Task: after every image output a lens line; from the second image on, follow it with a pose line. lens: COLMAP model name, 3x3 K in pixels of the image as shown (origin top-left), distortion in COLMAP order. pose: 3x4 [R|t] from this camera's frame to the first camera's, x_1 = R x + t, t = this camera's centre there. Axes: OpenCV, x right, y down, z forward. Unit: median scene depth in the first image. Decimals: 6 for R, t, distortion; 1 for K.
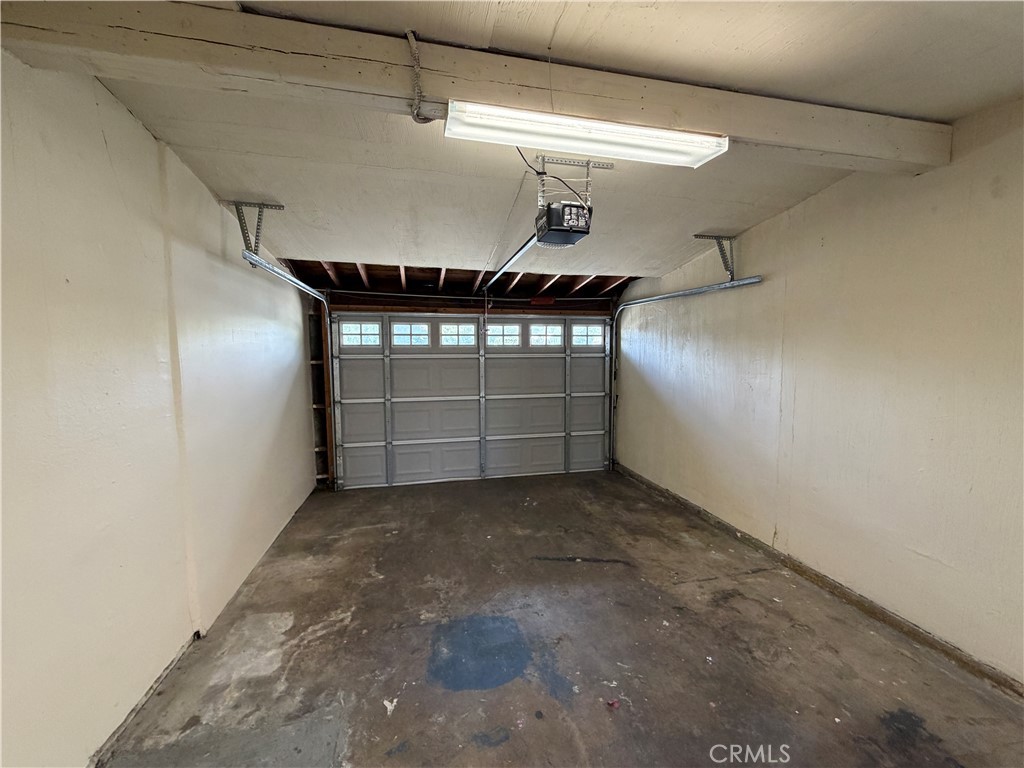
lens RADIAL K [[407.4, 0, 512.5], [0, 407.4, 383.7], [0, 0, 1]] dist [-0.000767, -0.000033]
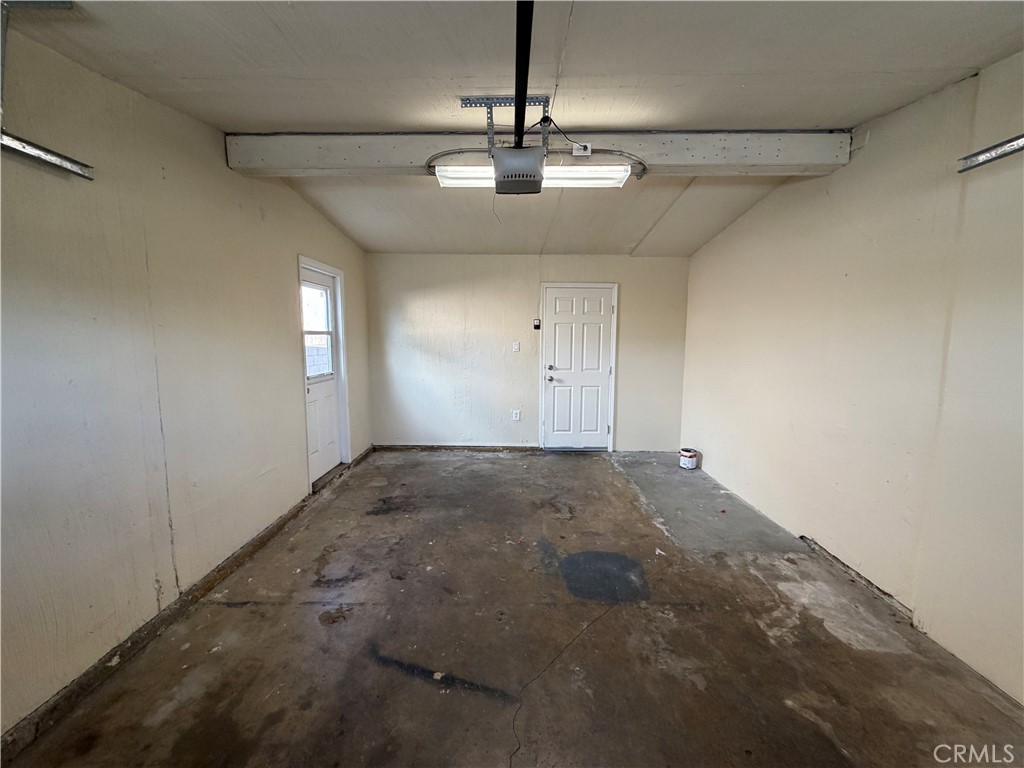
lens RADIAL K [[407.4, 0, 511.6], [0, 407.4, 383.5], [0, 0, 1]] dist [-0.000767, -0.000033]
pose [[-0.971778, -0.024834, 0.234587, -0.078151], [0.021536, 0.980951, 0.193058, -0.098919], [-0.234913, 0.192661, -0.952732, 1.832098]]
